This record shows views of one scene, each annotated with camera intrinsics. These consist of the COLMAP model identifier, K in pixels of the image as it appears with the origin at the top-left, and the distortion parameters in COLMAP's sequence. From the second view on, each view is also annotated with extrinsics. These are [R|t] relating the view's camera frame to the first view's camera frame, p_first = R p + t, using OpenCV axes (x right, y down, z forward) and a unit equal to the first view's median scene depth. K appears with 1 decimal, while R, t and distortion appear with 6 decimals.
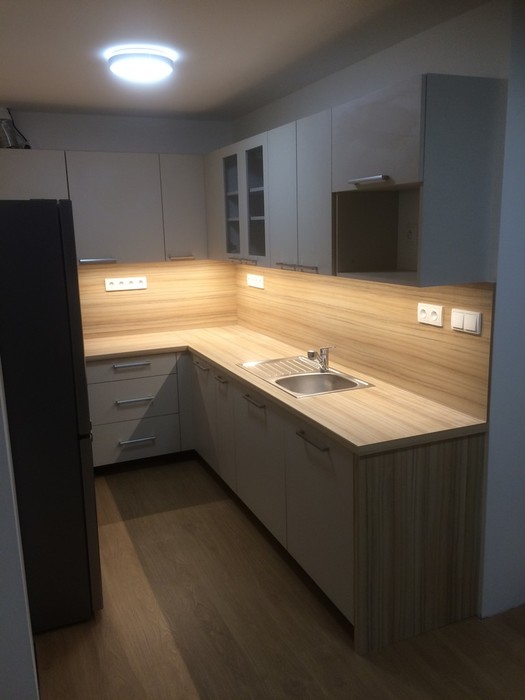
lens RADIAL K [[601.6, 0, 265.4], [0, 601.6, 348.1], [0, 0, 1]] dist [0.078977, -0.014041]
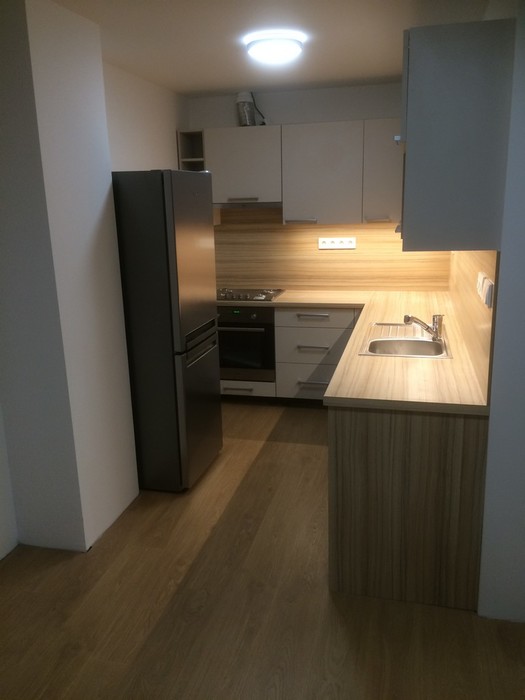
lens RADIAL K [[601.6, 0, 265.4], [0, 601.6, 348.1], [0, 0, 1]] dist [0.078977, -0.014041]
pose [[0.798465, 0.150645, -0.582889, 0.363414], [-0.118263, 0.988571, 0.093491, -0.005526], [0.590311, -0.005715, 0.807156, 0.038921]]
